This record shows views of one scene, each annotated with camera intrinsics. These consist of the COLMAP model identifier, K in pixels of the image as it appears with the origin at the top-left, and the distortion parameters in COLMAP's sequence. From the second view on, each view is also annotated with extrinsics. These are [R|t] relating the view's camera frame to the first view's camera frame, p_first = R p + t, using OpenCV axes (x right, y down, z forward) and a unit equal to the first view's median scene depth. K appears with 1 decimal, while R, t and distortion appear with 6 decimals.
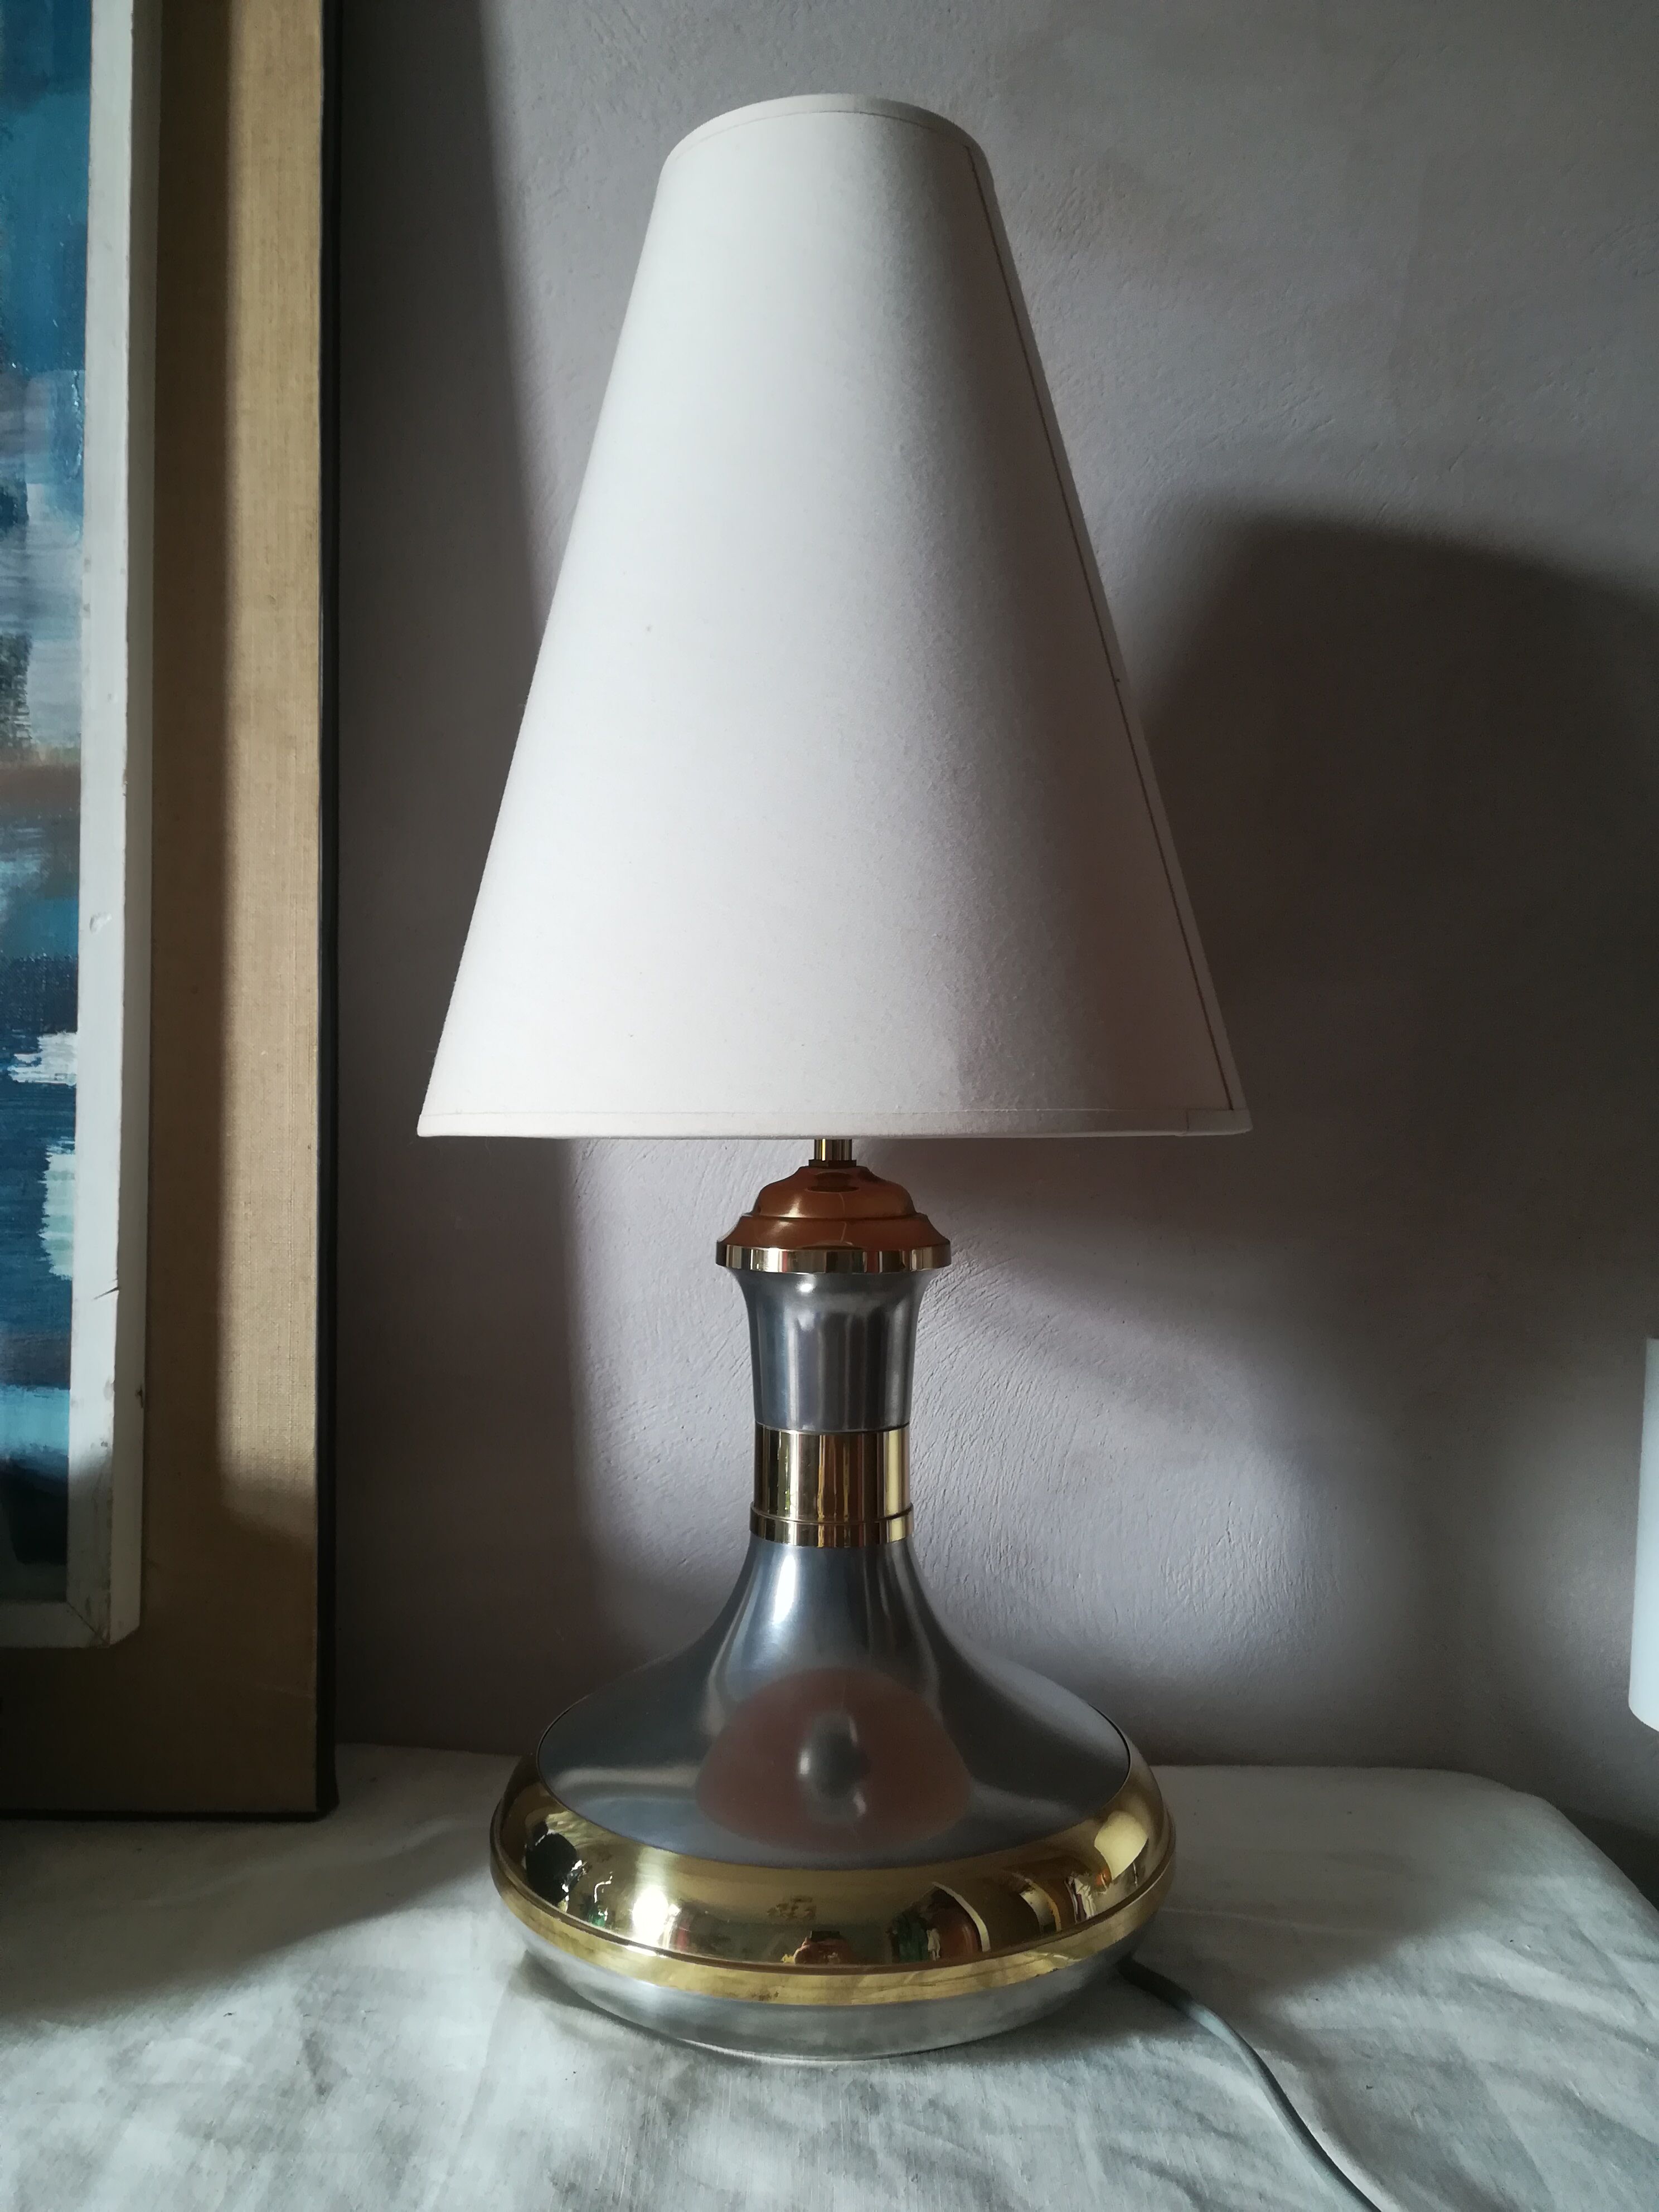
lens RADIAL K [[1760.9, 0, 829.5], [0, 1760.9, 1106.0], [0, 0, 1]] dist [0.086481, -0.108099]
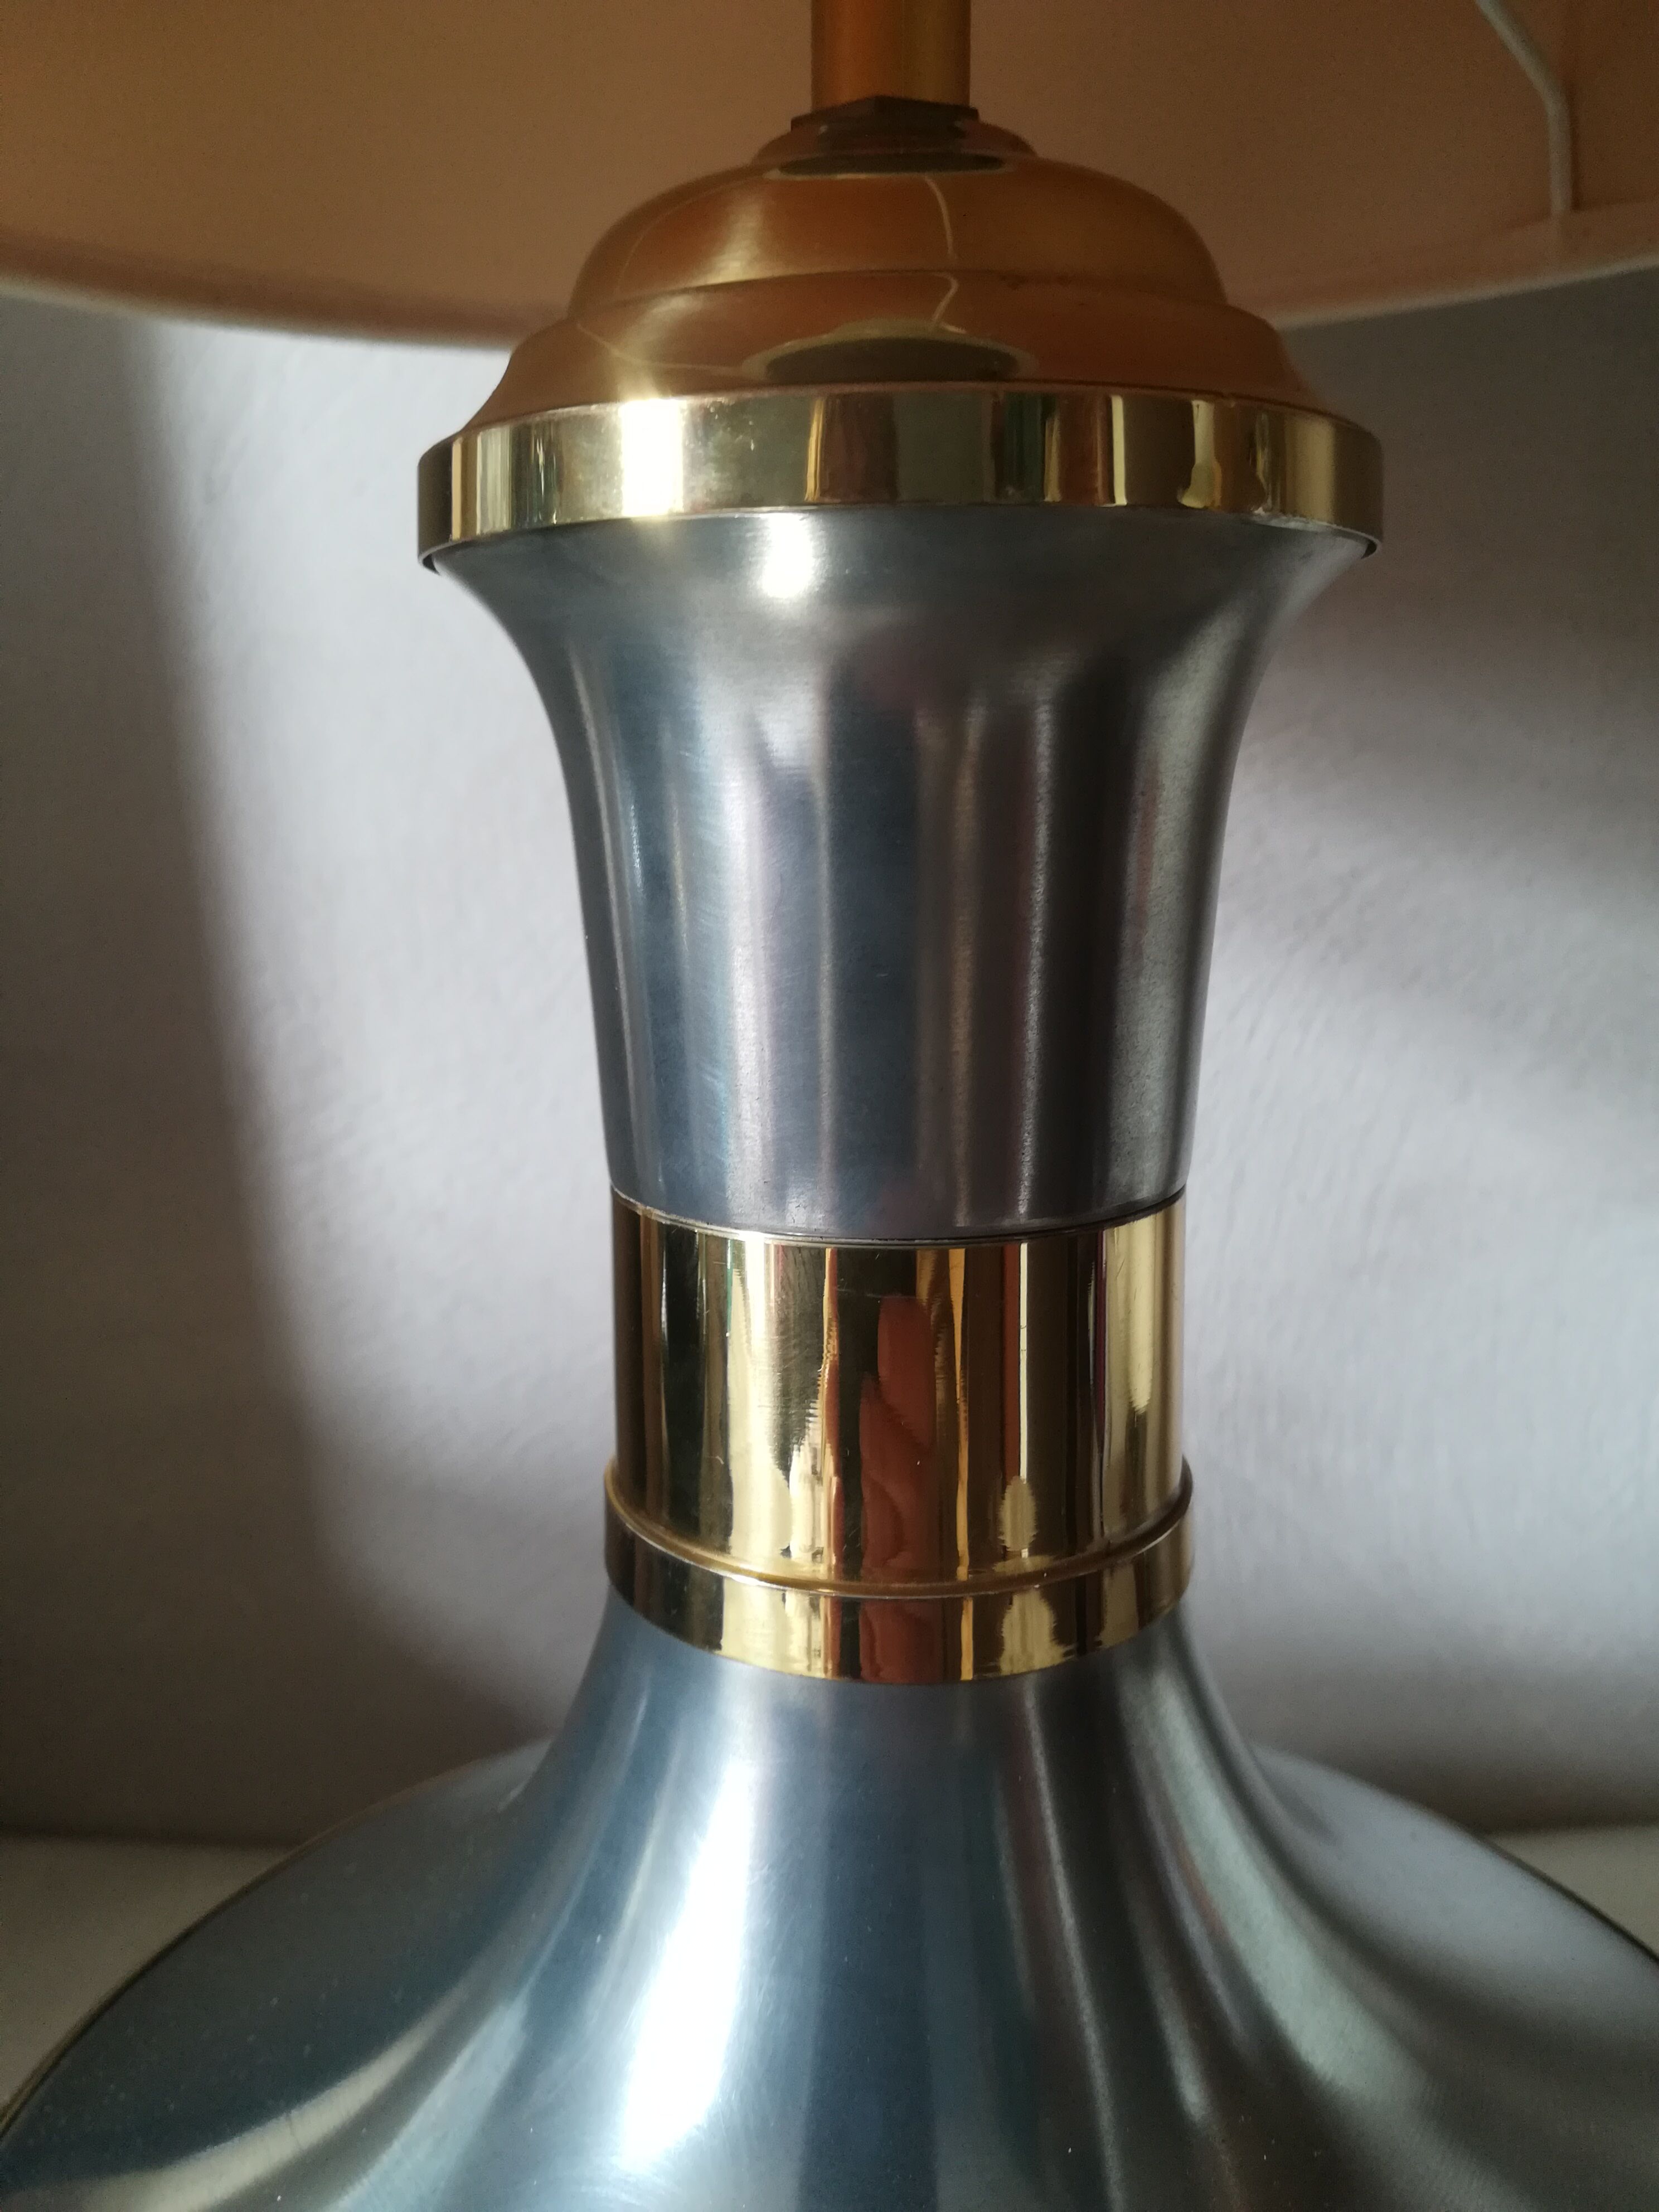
lens RADIAL K [[1805.2, 0, 829.5], [0, 1805.2, 1106.0], [0, 0, 1]] dist [-0.002370, -0.005152]
pose [[0.999465, -0.021369, 0.024781, -0.017573], [0.016223, 0.981286, 0.191869, 0.132207], [-0.028417, -0.191364, 0.981108, 0.846380]]
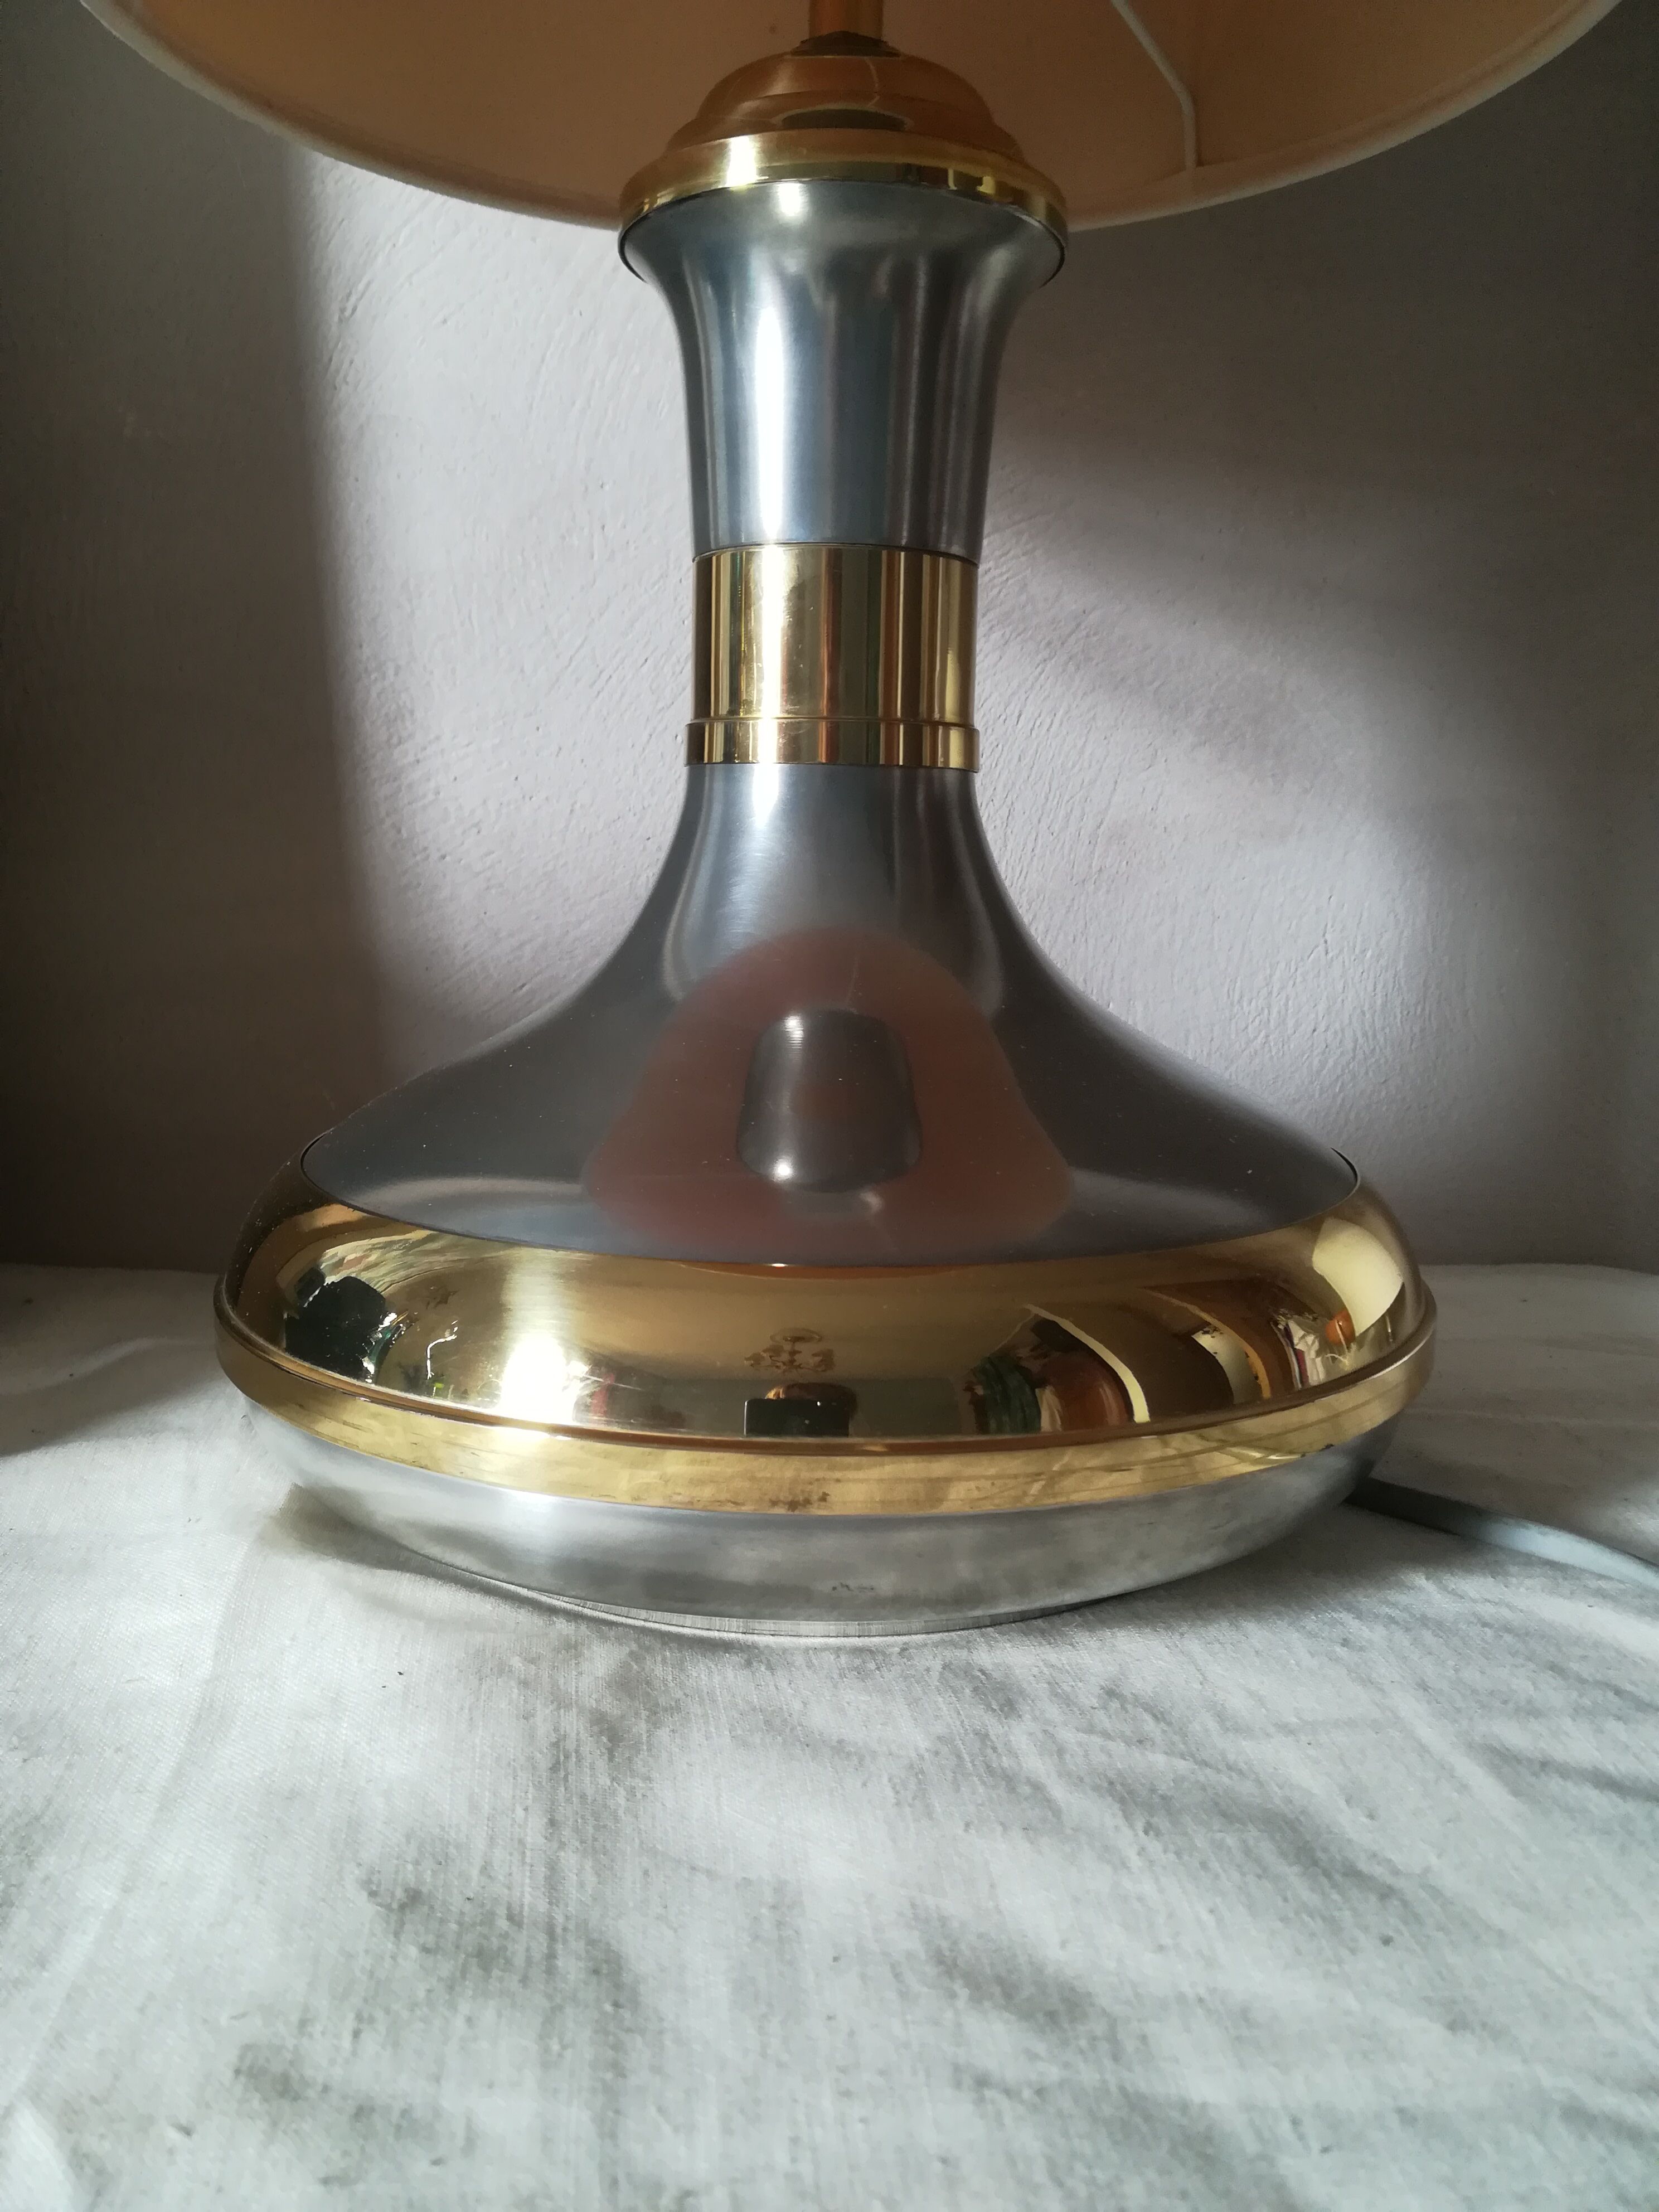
lens RADIAL K [[1737.5, 0, 829.5], [0, 1737.5, 1106.0], [0, 0, 1]] dist [0.063362, -0.103167]
pose [[0.990083, -0.006817, 0.140319, -0.089725], [-0.013849, 0.989220, 0.145778, 0.305620], [-0.139800, -0.146276, 0.979316, 0.522131]]
